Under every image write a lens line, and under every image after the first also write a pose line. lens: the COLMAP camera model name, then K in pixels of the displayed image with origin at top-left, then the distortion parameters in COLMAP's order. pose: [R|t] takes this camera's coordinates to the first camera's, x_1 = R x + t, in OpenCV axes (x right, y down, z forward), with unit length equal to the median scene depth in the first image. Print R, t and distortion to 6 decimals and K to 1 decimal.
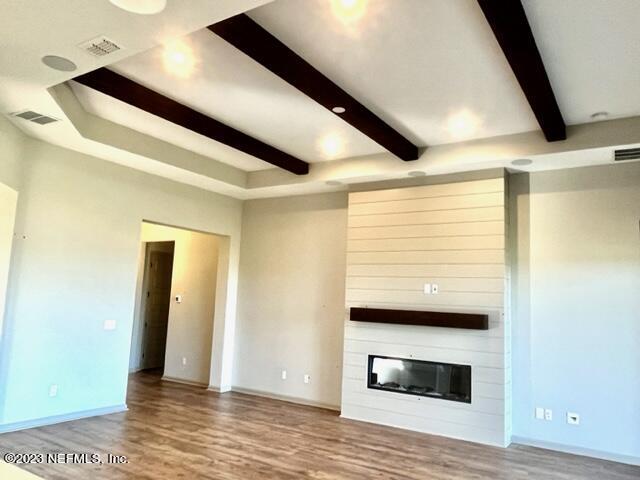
lens RADIAL K [[483.7, 0, 320.0], [0, 483.7, 240.0], [0, 0, 1]] dist [-0.000603, -0.003218]
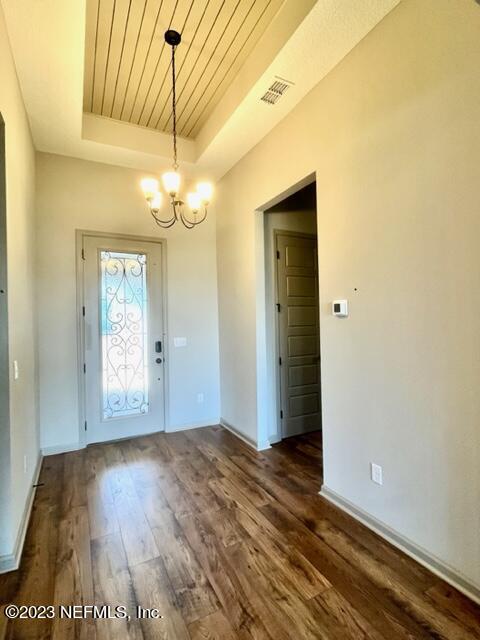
lens RADIAL K [[317.8, 0, 240.0], [0, 317.8, 320.0], [0, 0, 1]] dist [-0.000814, -0.000155]
pose [[0.867776, -0.063727, -0.492852, -0.215574], [0.121994, 0.988714, 0.086955, 0.090587], [0.481749, -0.135582, 0.865757, 0.666050]]
